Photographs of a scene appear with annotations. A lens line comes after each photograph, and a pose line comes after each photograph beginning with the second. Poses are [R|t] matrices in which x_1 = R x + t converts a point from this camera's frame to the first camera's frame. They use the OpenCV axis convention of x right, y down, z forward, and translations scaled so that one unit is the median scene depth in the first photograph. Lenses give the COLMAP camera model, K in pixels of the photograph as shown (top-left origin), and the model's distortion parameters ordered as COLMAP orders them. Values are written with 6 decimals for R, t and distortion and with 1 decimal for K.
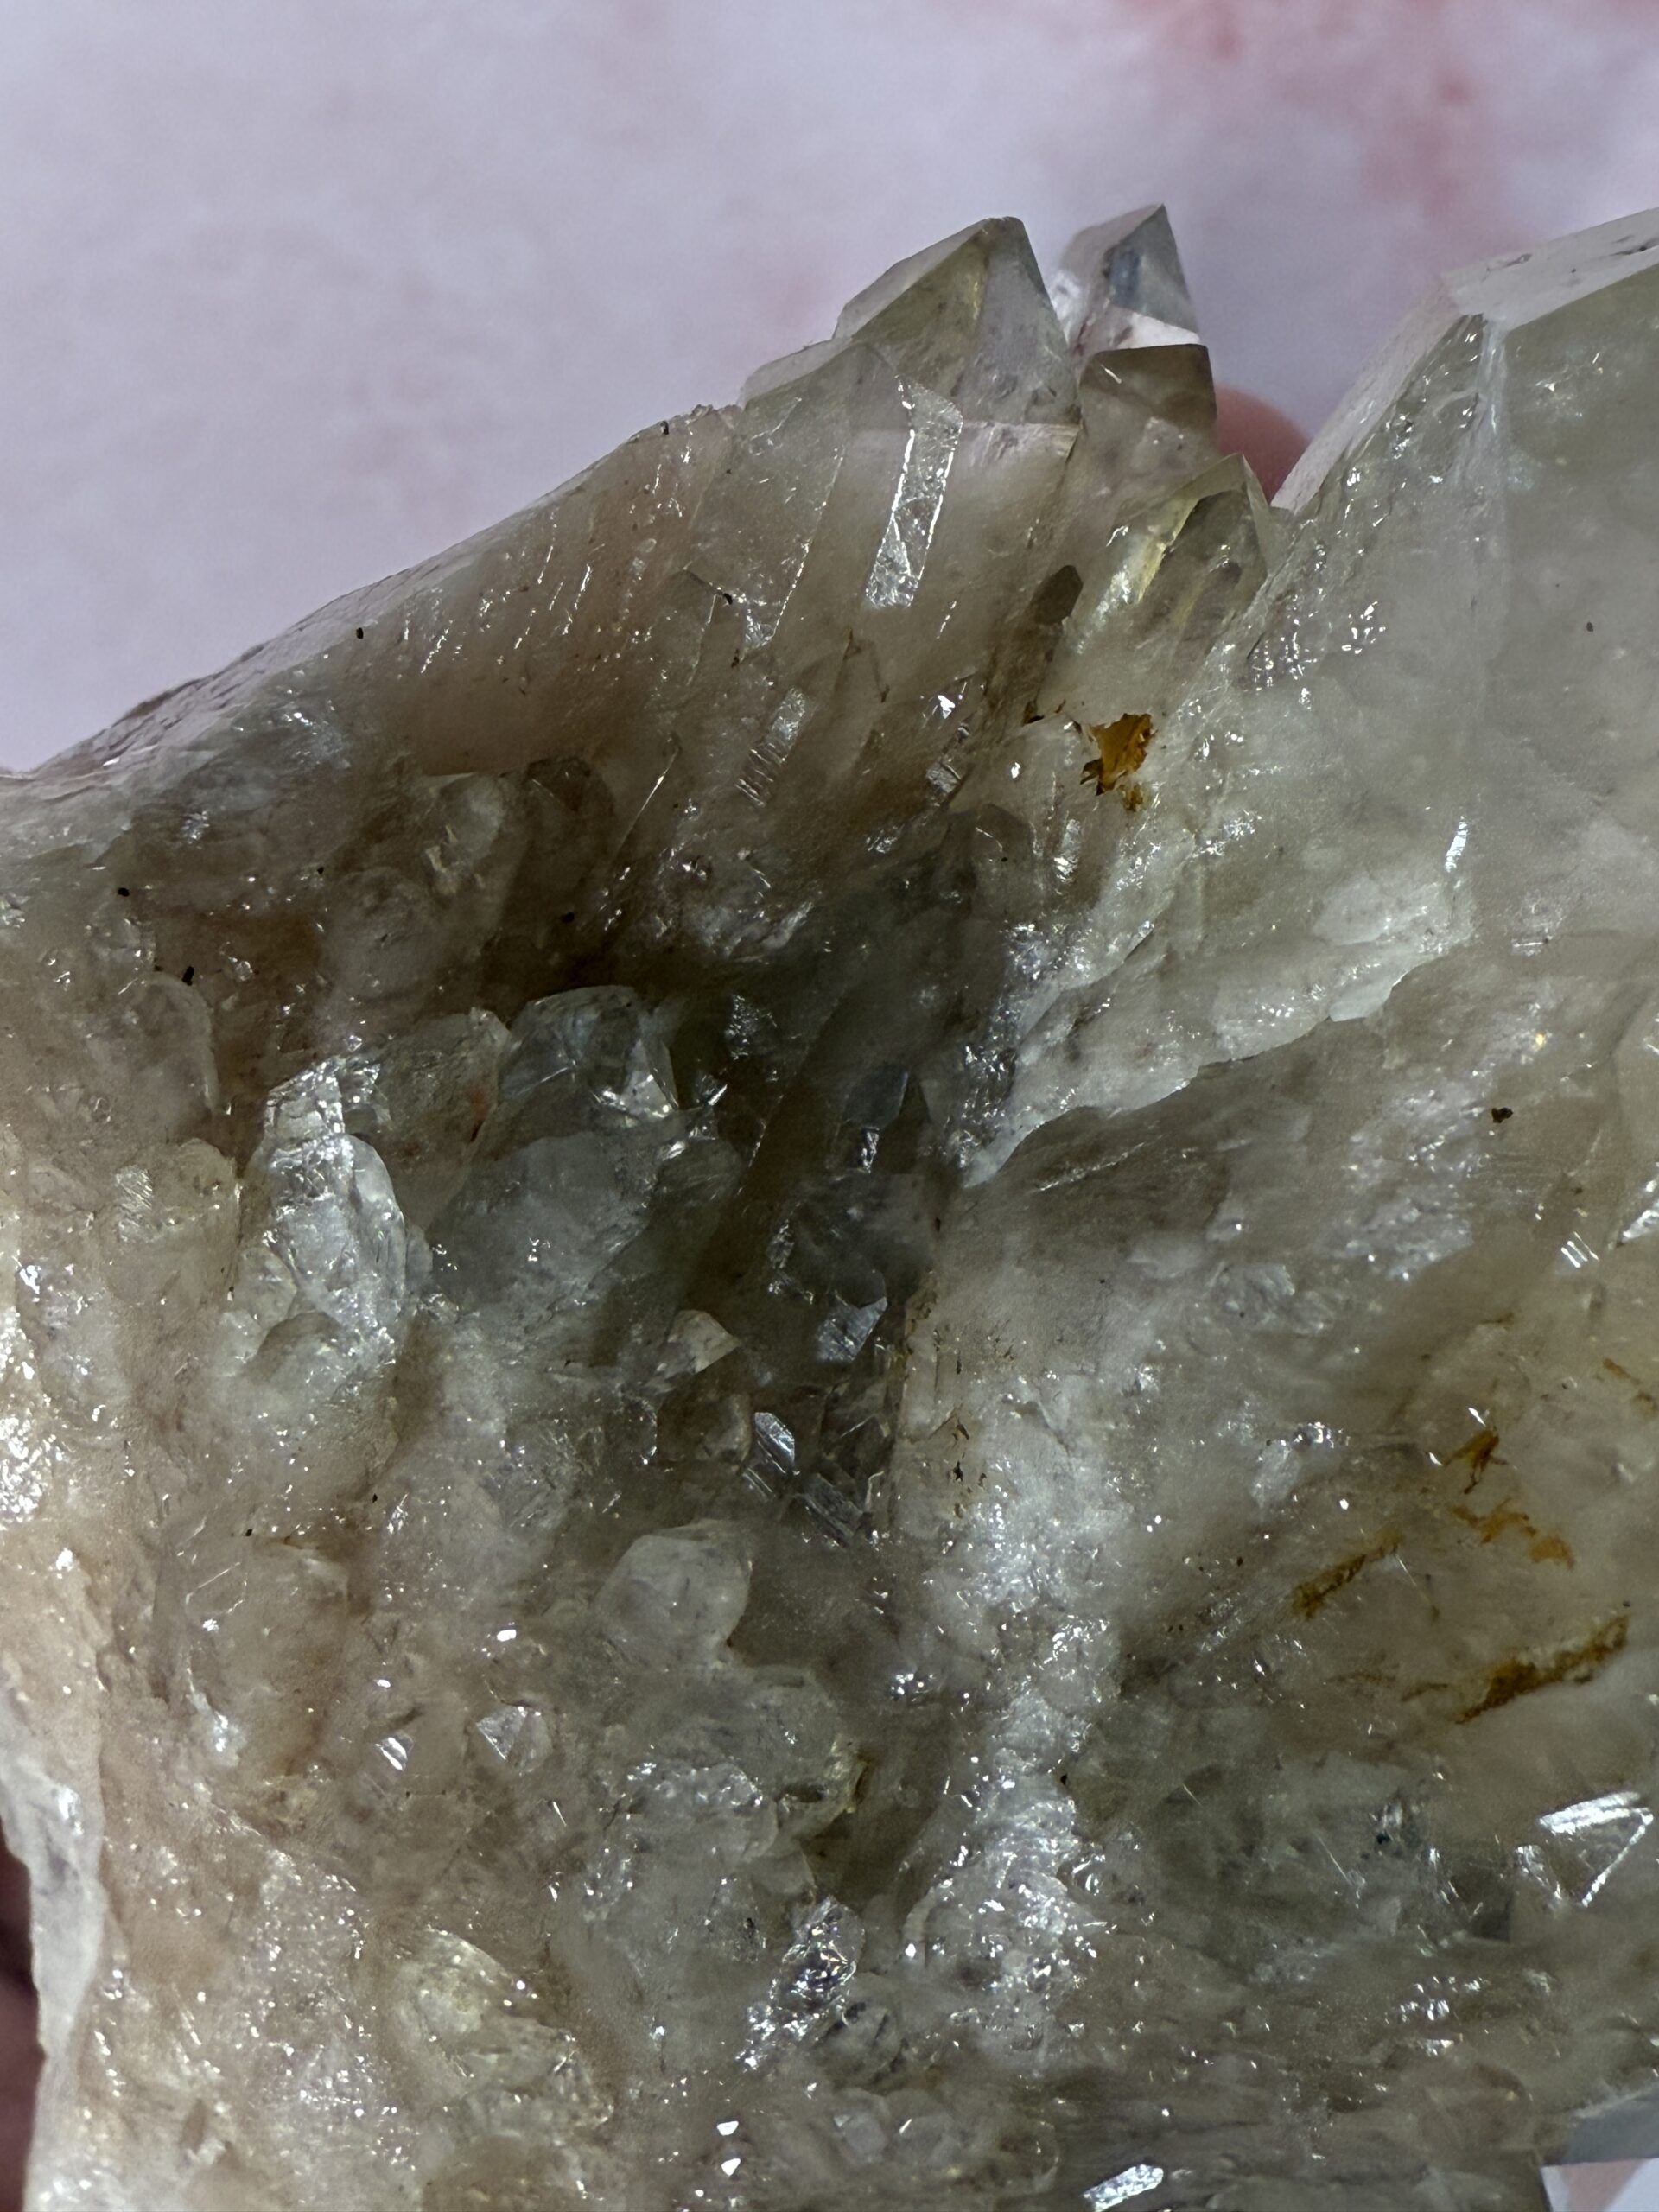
lens RADIAL K [[2524.0, 0, 829.5], [0, 2524.0, 1106.0], [0, 0, 1]] dist [-0.001400, -0.011307]
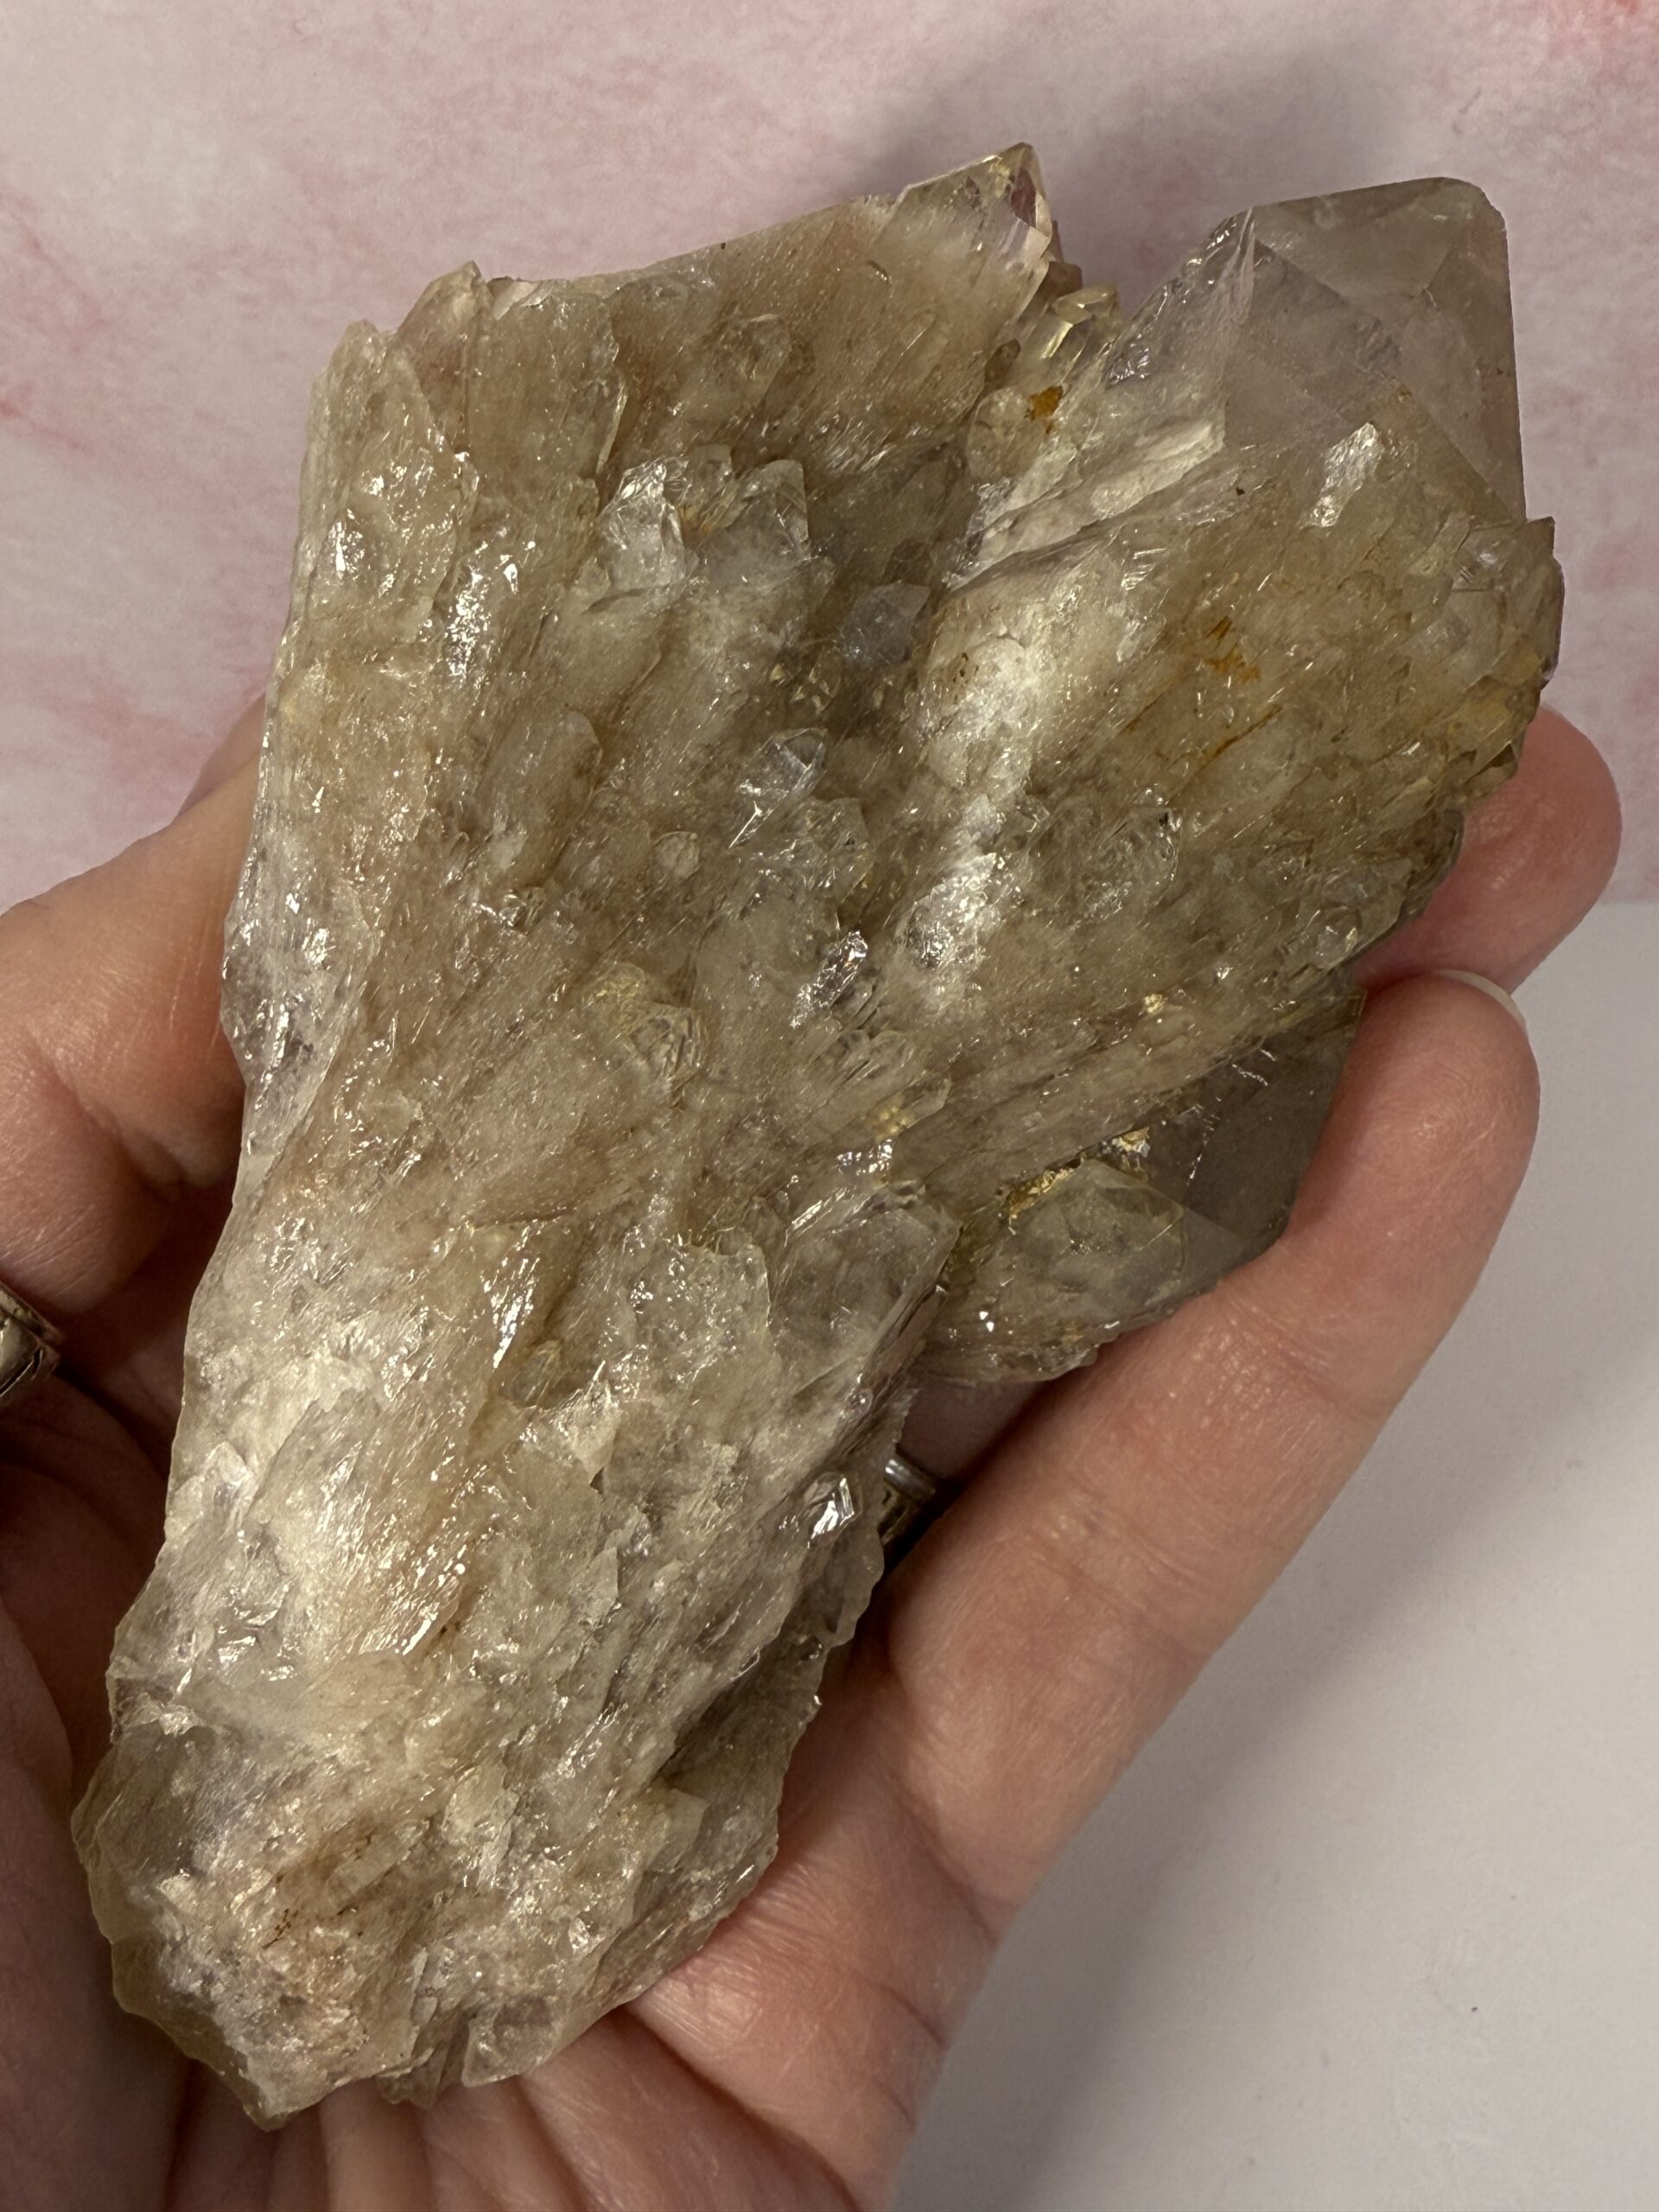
lens RADIAL K [[2524.0, 0, 829.5], [0, 2524.0, 1106.0], [0, 0, 1]] dist [-0.001400, -0.011307]
pose [[0.962580, 0.146800, 0.227792, -0.447577], [-0.086959, 0.963438, -0.253425, 0.964472], [-0.256666, 0.224134, 0.940152, -0.790180]]
